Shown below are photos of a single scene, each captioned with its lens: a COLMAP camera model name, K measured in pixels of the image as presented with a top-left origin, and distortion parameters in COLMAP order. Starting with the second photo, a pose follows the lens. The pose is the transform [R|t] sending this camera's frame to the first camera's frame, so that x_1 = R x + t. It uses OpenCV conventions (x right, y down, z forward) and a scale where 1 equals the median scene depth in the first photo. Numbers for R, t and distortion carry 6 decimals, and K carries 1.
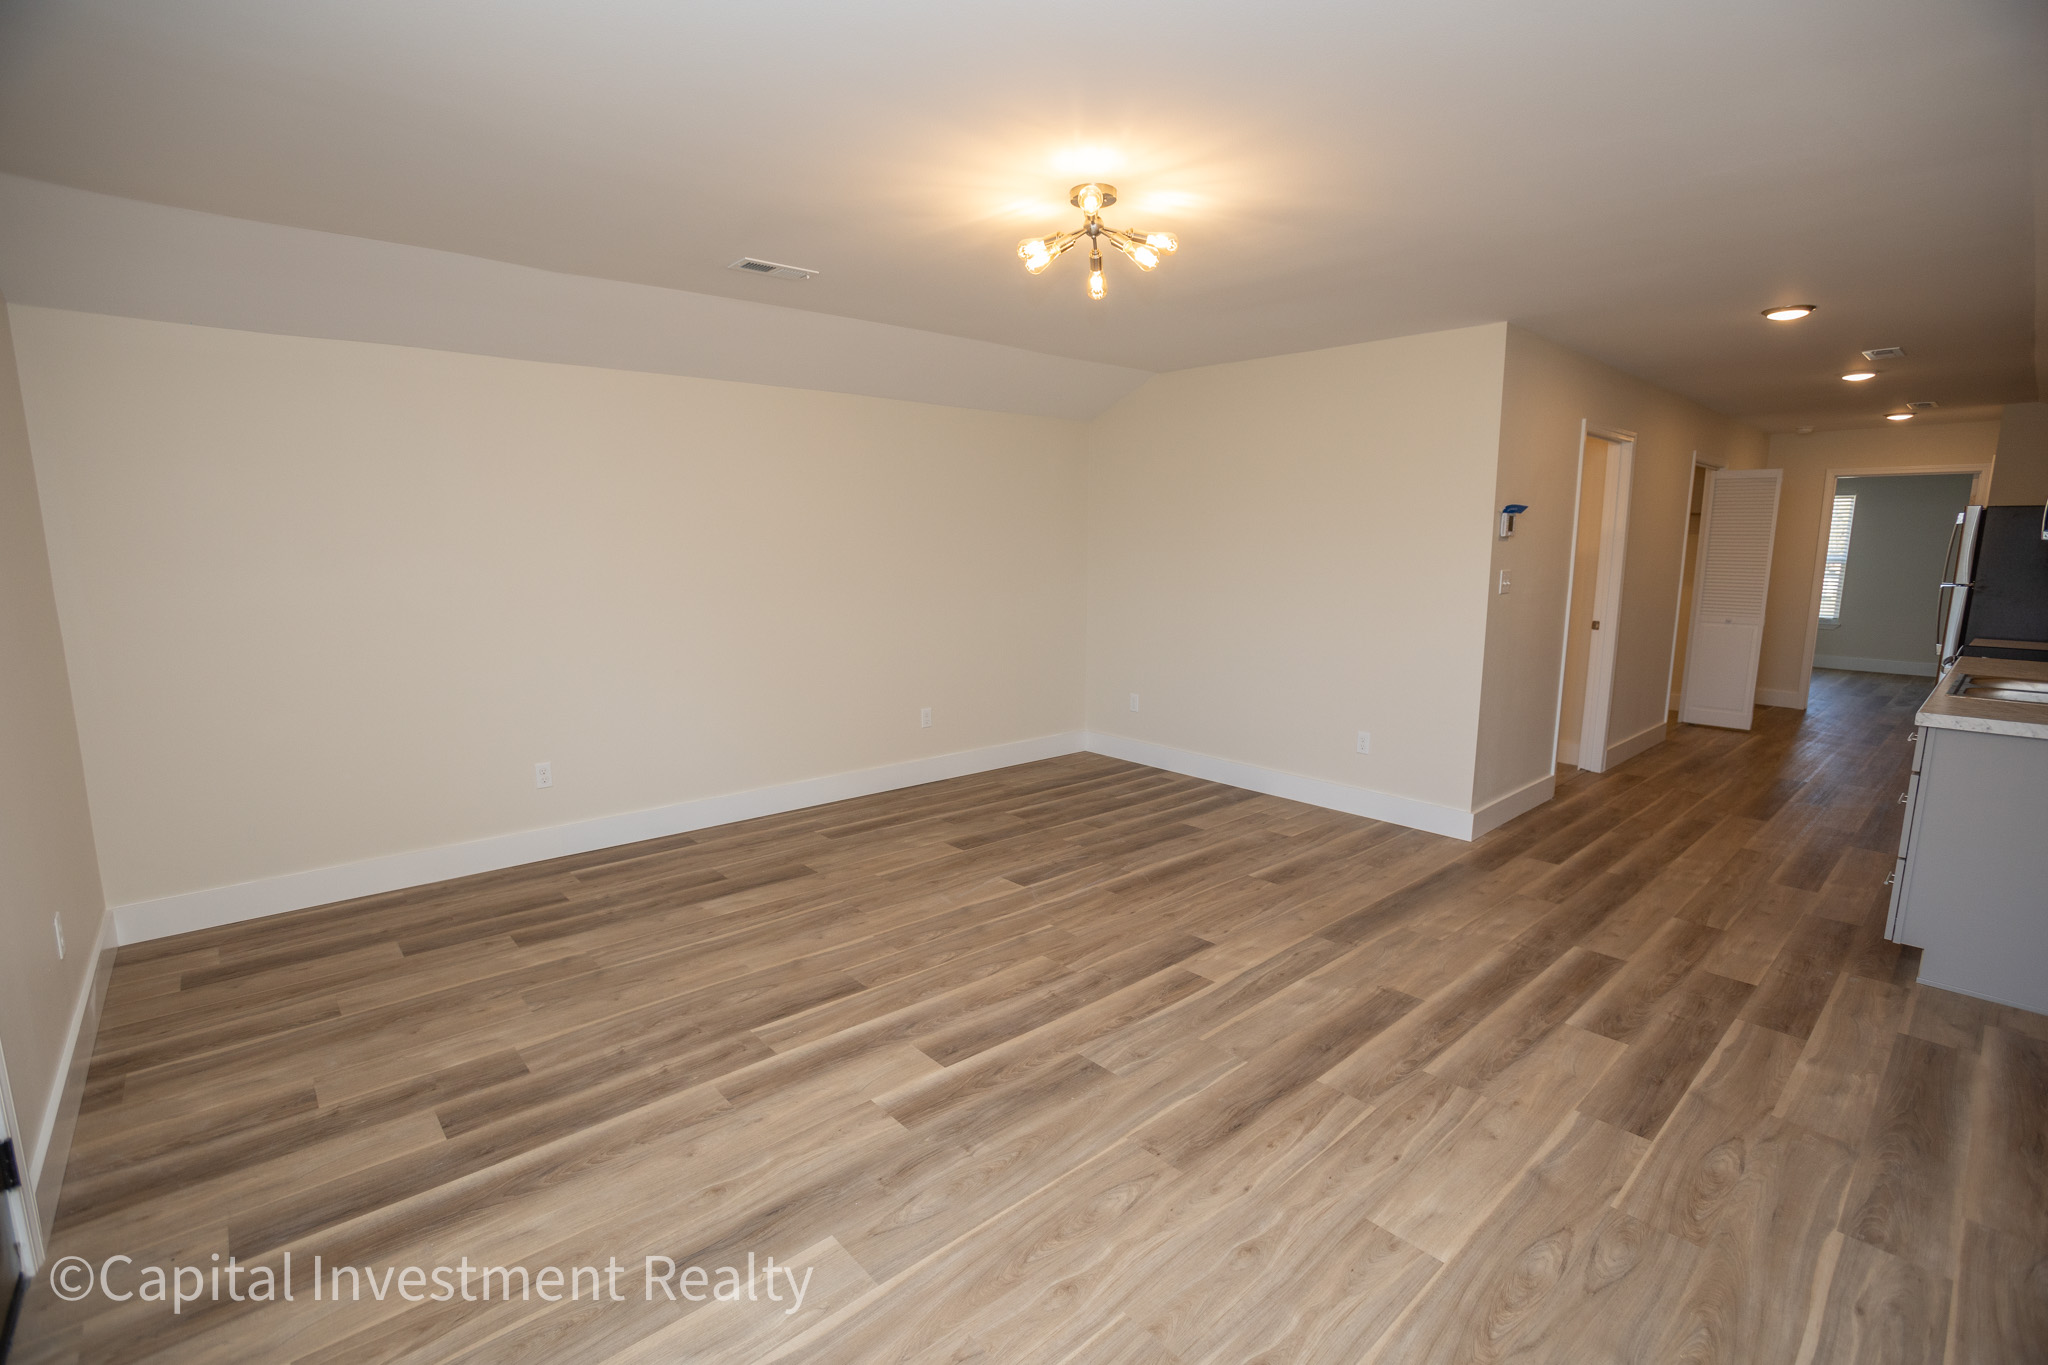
lens RADIAL K [[916.2, 0, 1024.0], [0, 916.2, 682.5], [0, 0, 1]] dist [0.014826, 0.000306]
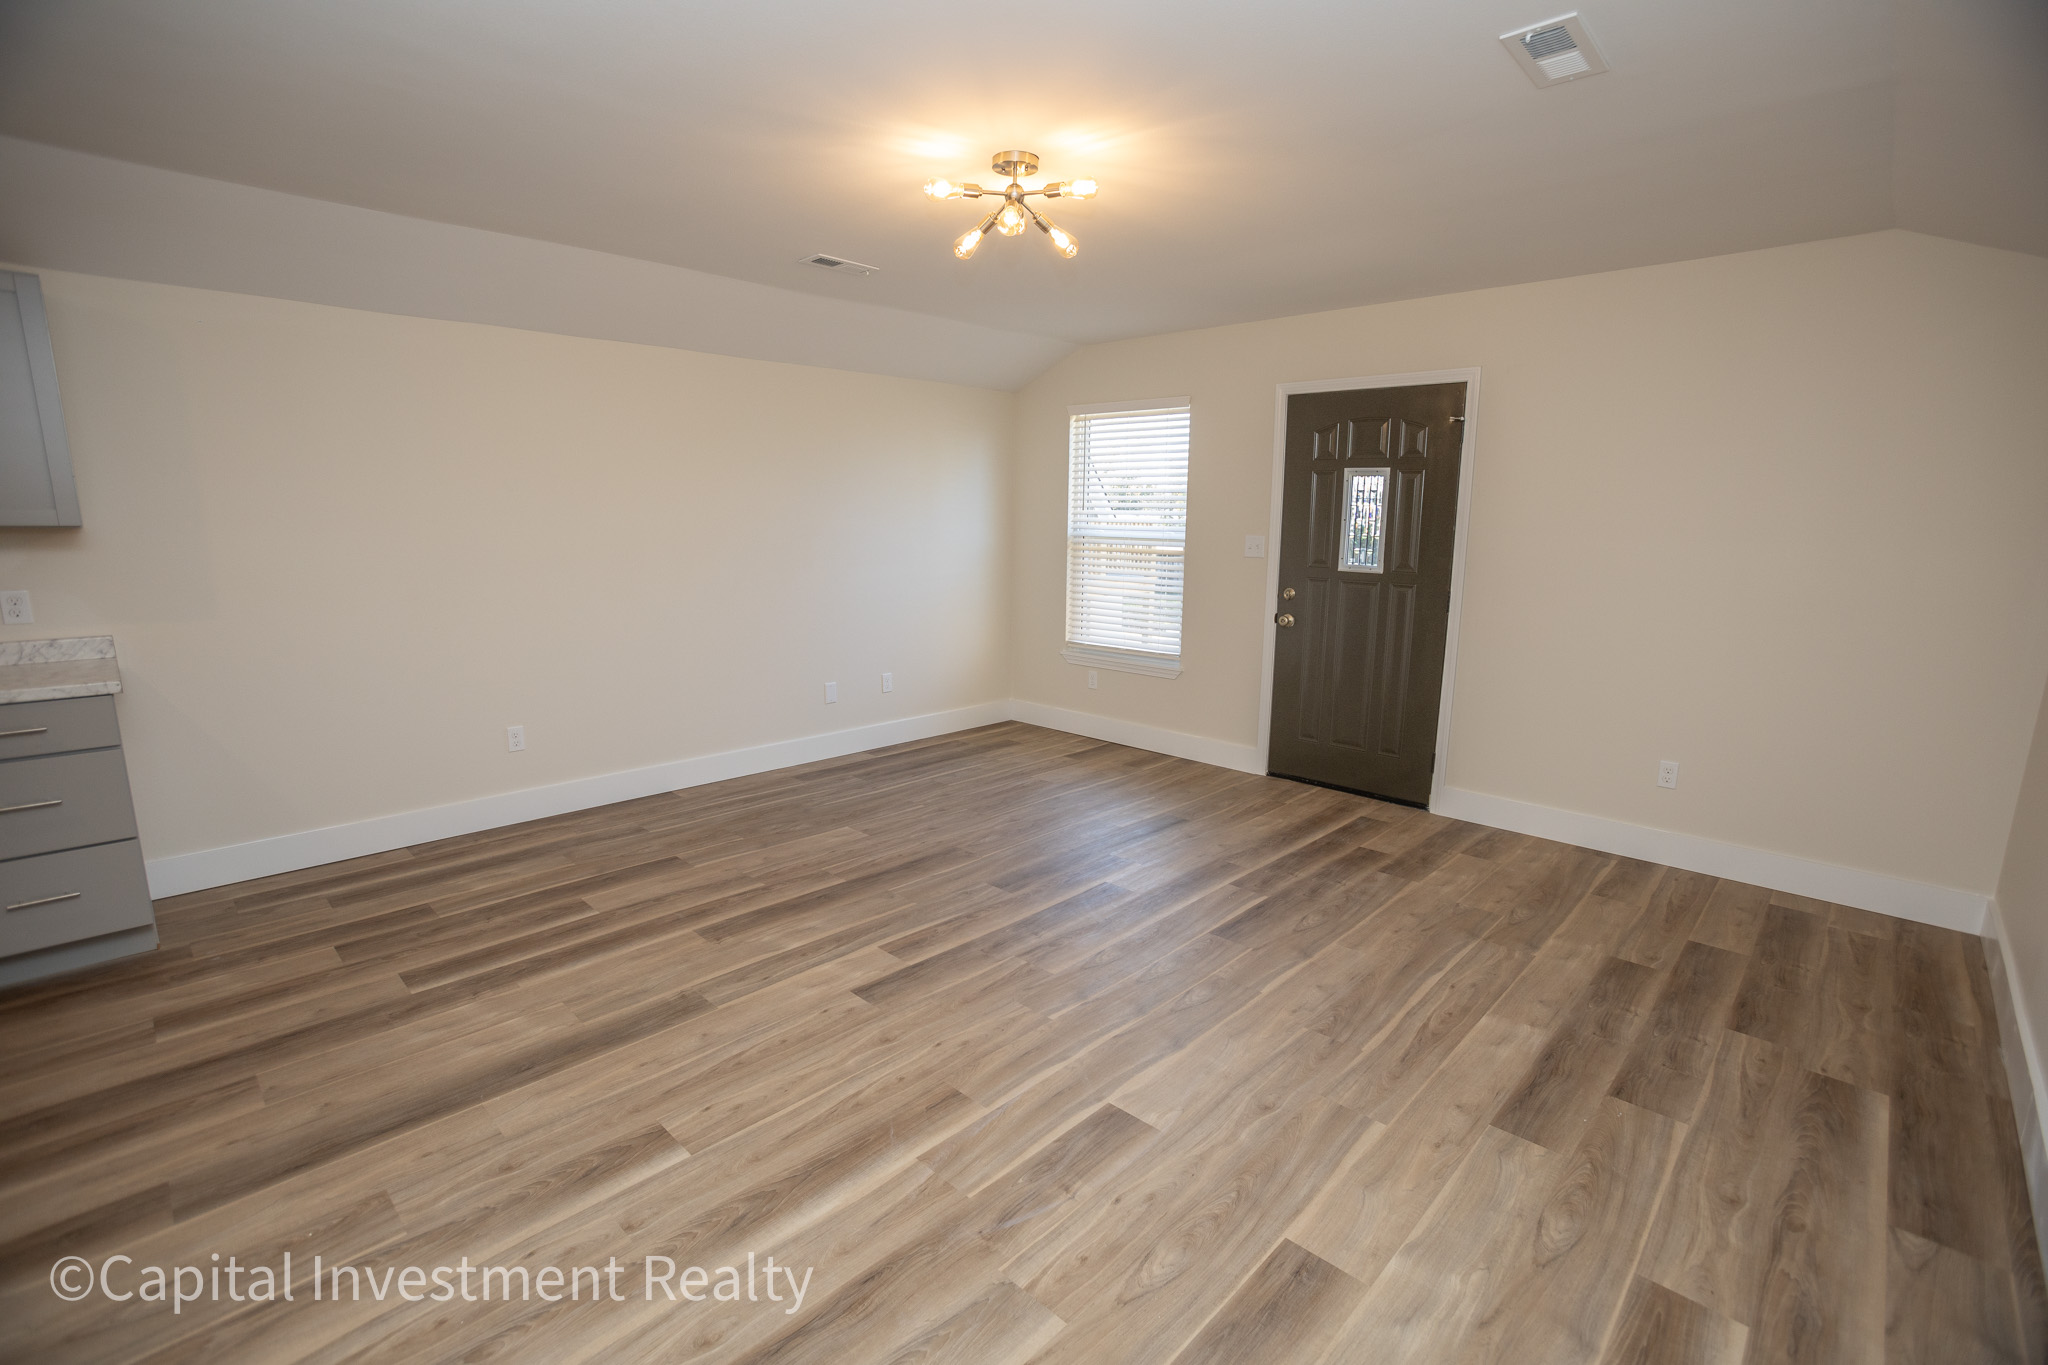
lens RADIAL K [[927.3, 0, 1024.0], [0, 927.3, 682.5], [0, 0, 1]] dist [-0.000218, 0.000913]
pose [[-0.996449, -0.001676, -0.084178, 0.134892], [-0.029962, 0.941415, 0.335918, -0.293338], [0.078684, 0.337247, -0.938122, 1.877792]]
